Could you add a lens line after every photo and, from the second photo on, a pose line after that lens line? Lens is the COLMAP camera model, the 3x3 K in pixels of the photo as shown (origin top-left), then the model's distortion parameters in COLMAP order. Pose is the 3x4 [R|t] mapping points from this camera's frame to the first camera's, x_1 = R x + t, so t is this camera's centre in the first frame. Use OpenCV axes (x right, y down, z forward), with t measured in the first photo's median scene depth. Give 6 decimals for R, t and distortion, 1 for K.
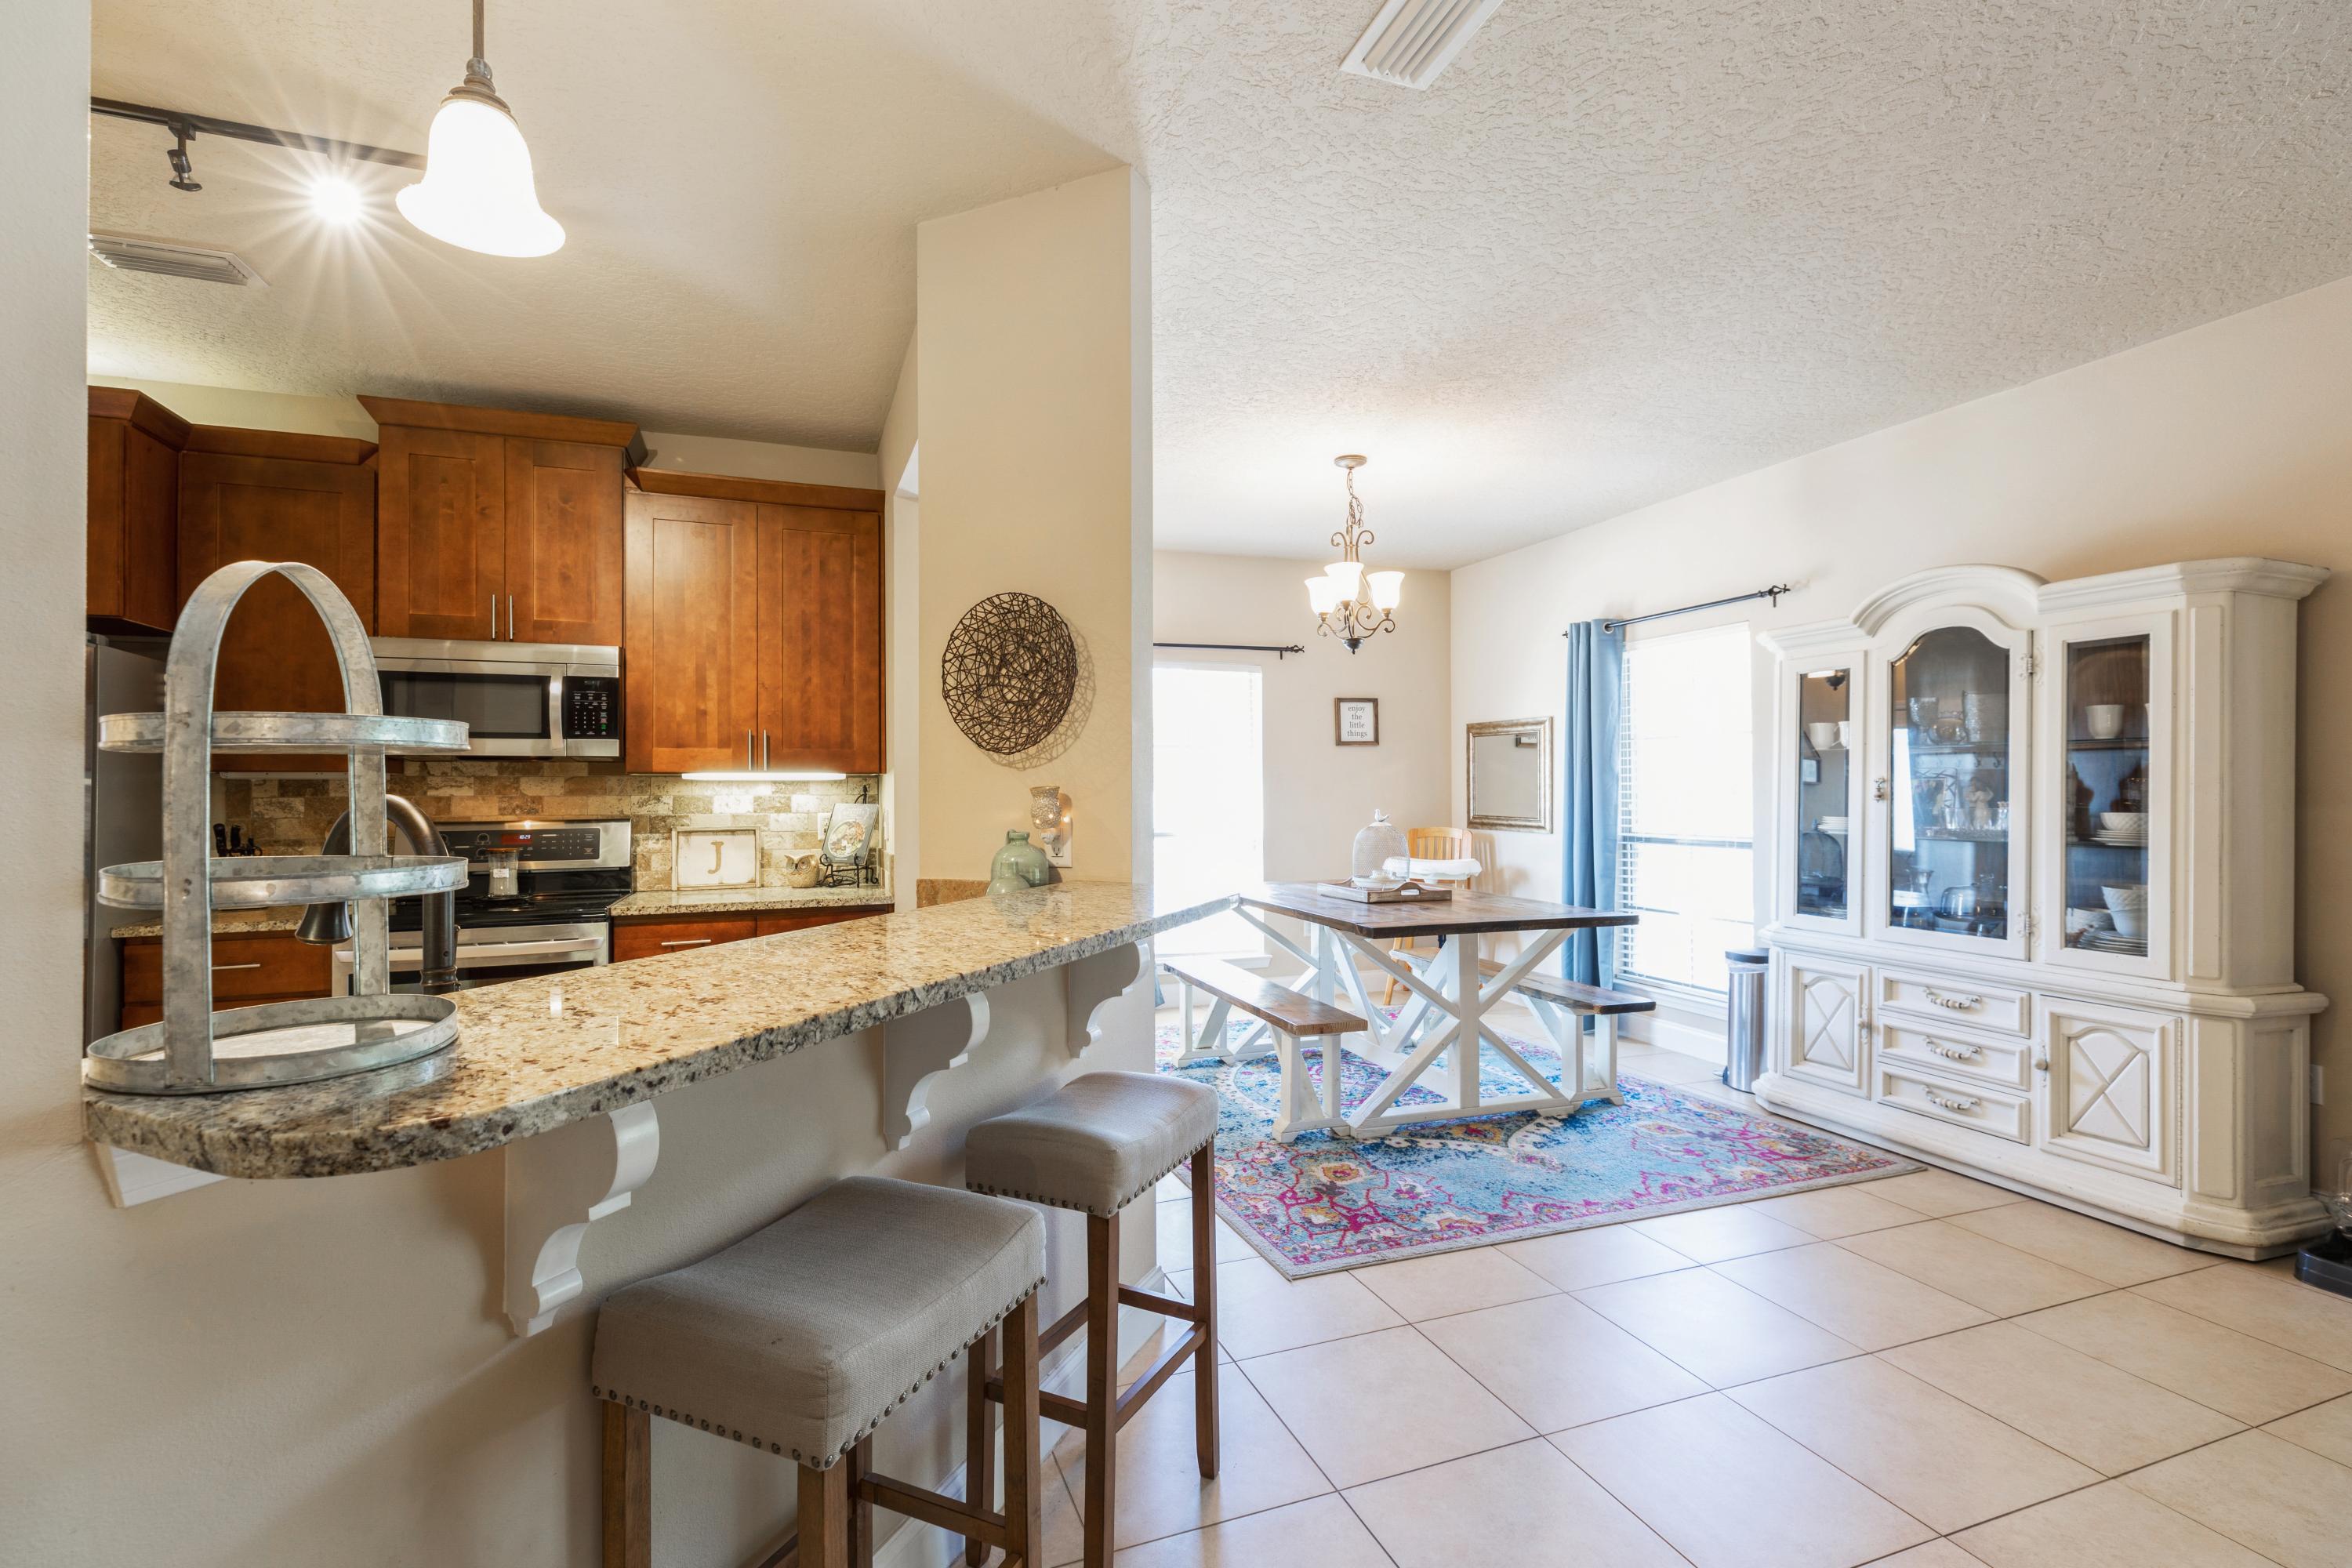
lens RADIAL K [[1045.0, 0, 1165.1], [0, 1045.0, 784.1], [0, 0, 1]] dist [0.003020, -0.000110]
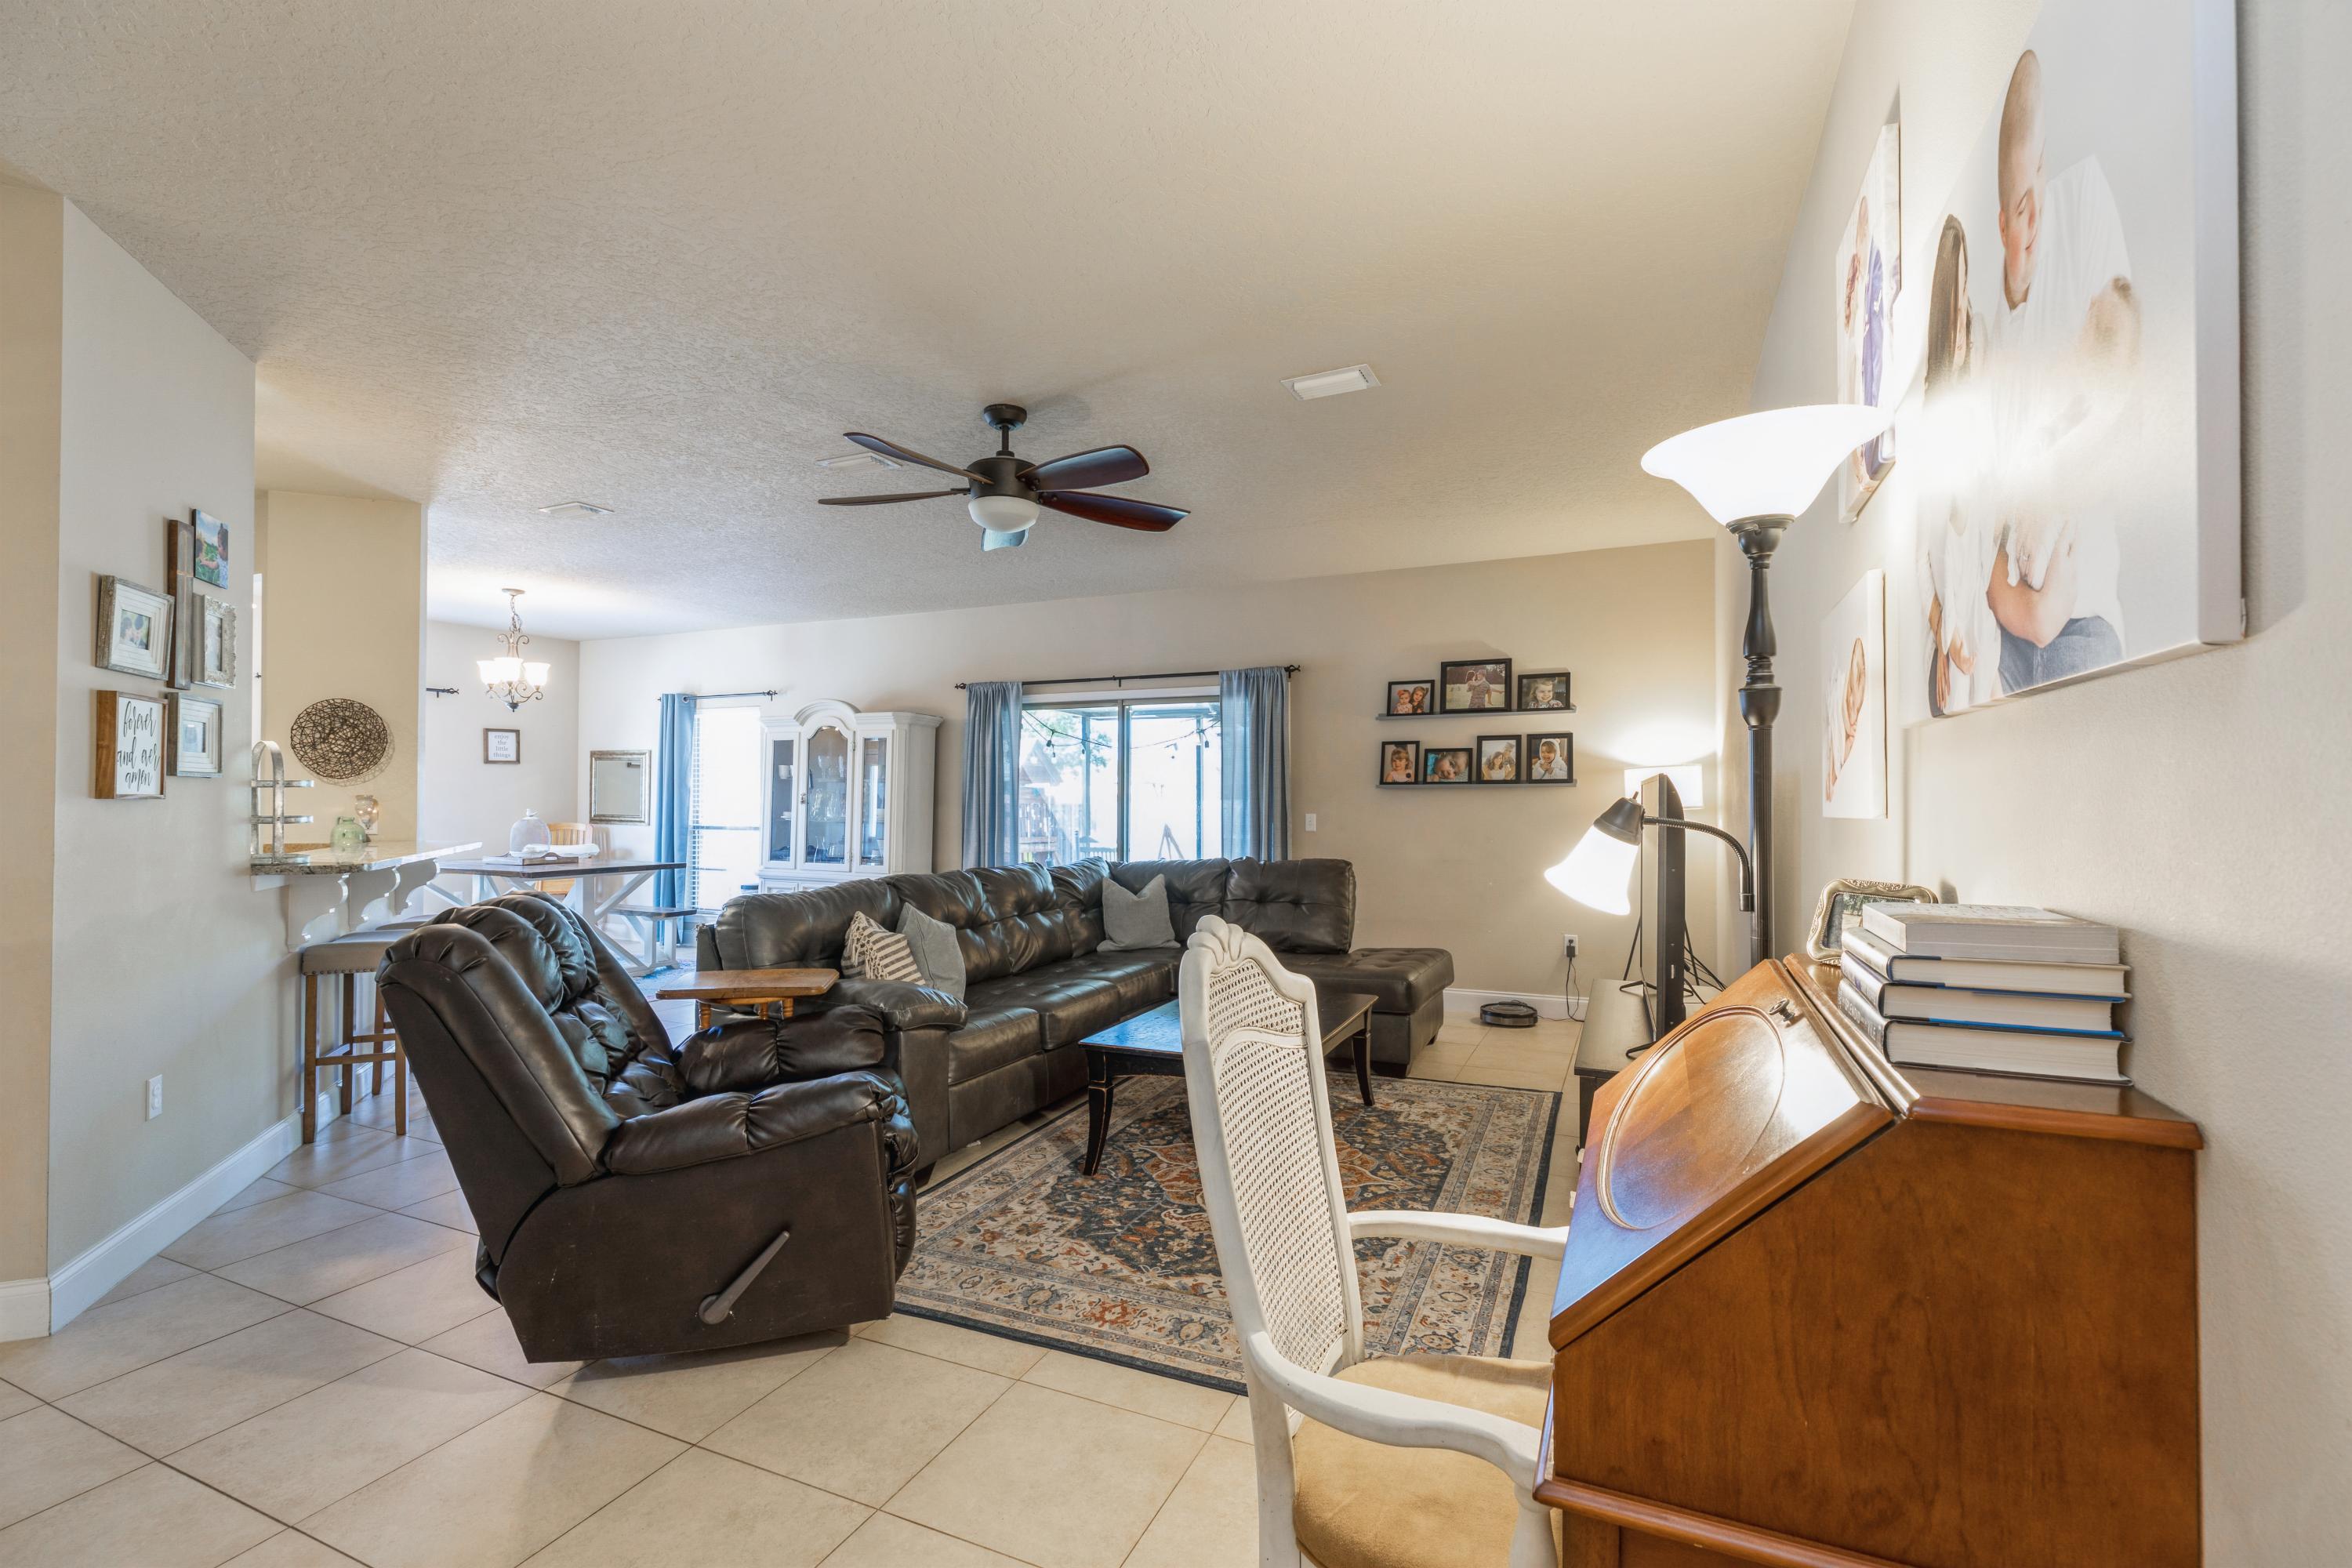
lens RADIAL K [[1045.0, 0, 1165.1], [0, 1045.0, 784.1], [0, 0, 1]] dist [0.003020, -0.000110]
pose [[0.708299, 0.015554, 0.705741, -0.288926], [-0.011244, 0.999879, -0.010753, -0.009275], [-0.705823, -0.000319, 0.708388, -1.004718]]
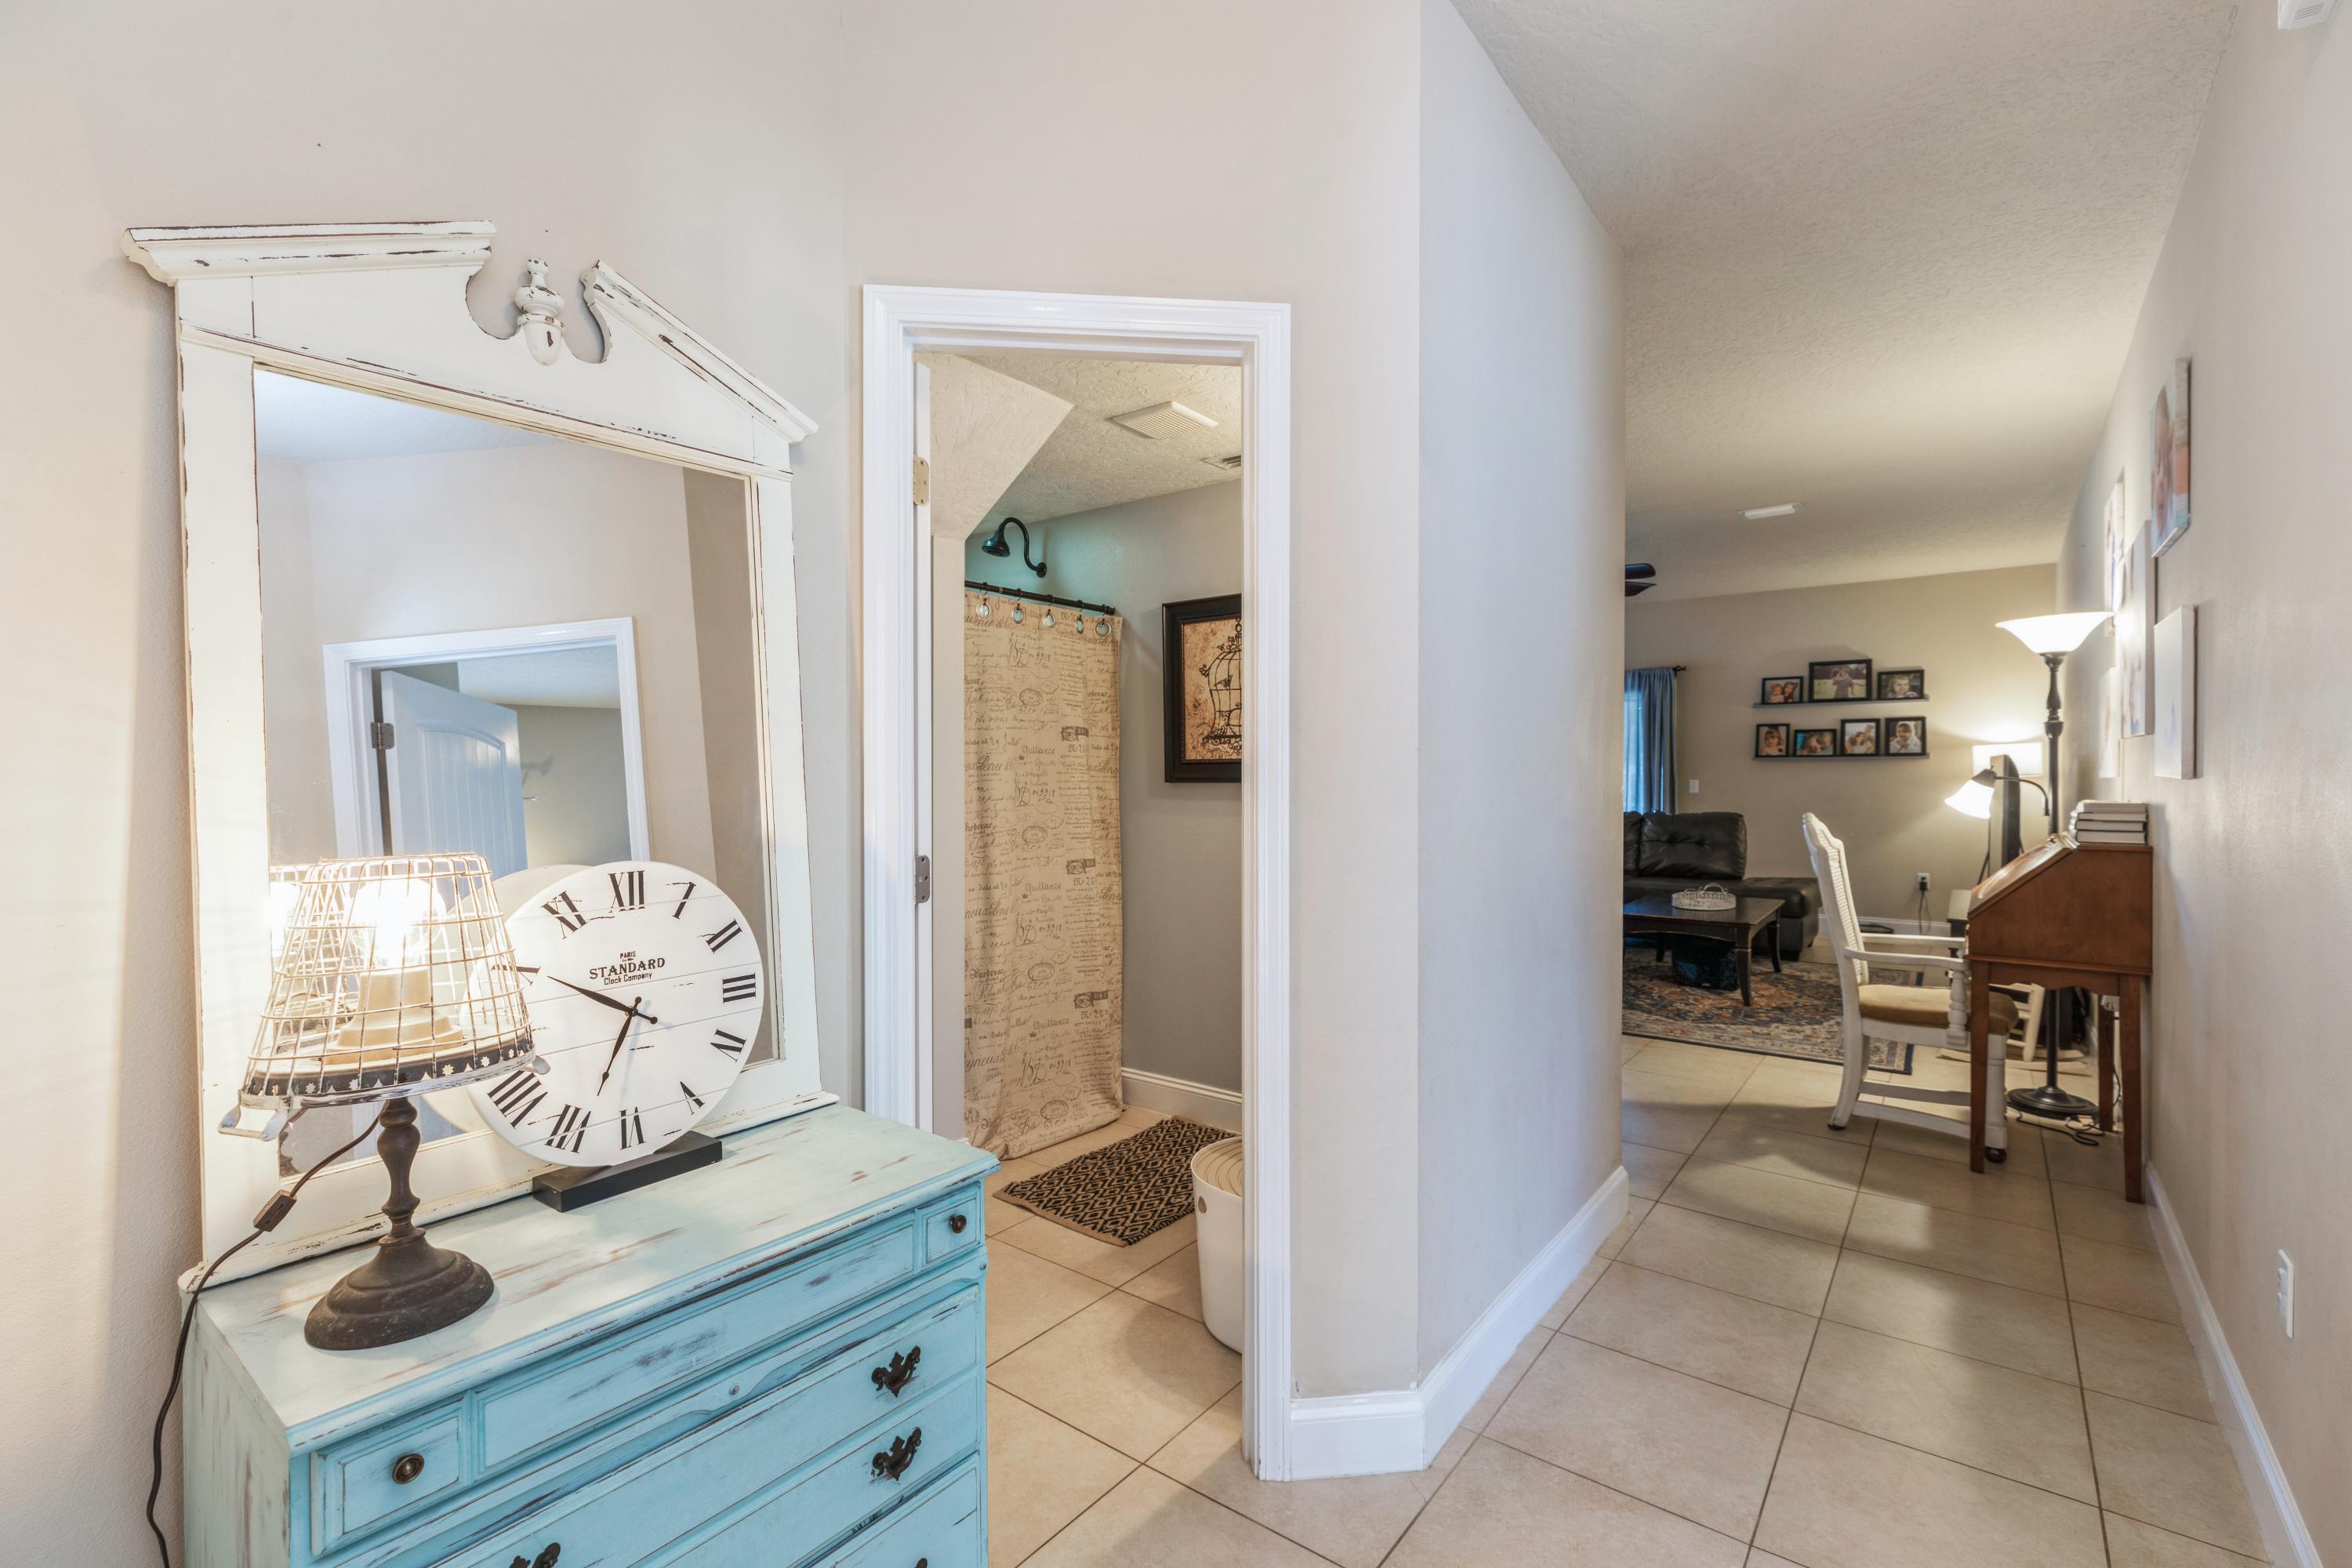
lens RADIAL K [[1050.4, 0, 1166.0], [0, 1050.4, 777.8], [0, 0, 1]] dist [0.002005, 0.000063]
pose [[0.850853, -0.000540, 0.525404, -1.075481], [-0.008042, 0.999869, 0.014052, -0.008871], [-0.525342, -0.016182, 0.850737, -1.286922]]
